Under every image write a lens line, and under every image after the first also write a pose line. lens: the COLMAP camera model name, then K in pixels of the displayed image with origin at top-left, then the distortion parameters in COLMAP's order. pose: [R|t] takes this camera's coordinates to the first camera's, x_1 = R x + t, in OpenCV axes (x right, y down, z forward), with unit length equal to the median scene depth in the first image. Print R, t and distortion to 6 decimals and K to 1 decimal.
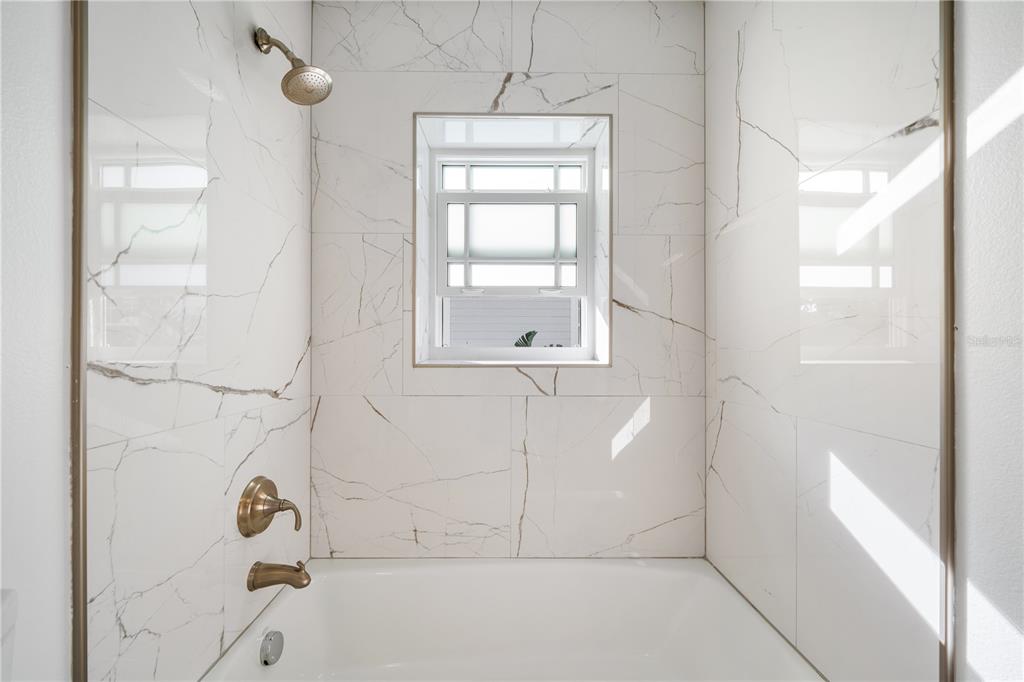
lens RADIAL K [[413.3, 0, 508.5], [0, 413.3, 350.9], [0, 0, 1]] dist [0.000113, 0.000007]
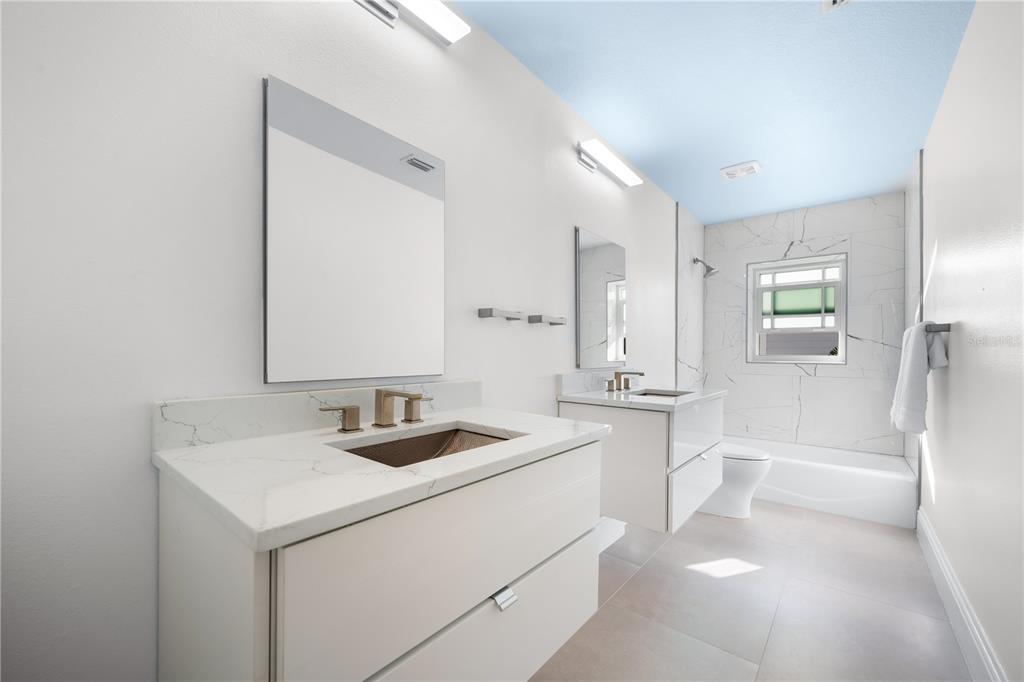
lens RADIAL K [[413.3, 0, 508.5], [0, 413.3, 350.9], [0, 0, 1]] dist [0.000113, 0.000007]
pose [[0.761997, 0.001267, -0.647579, 0.295065], [-0.012169, 0.999850, -0.012363, 0.013531], [0.647466, 0.017301, 0.761898, -1.843917]]
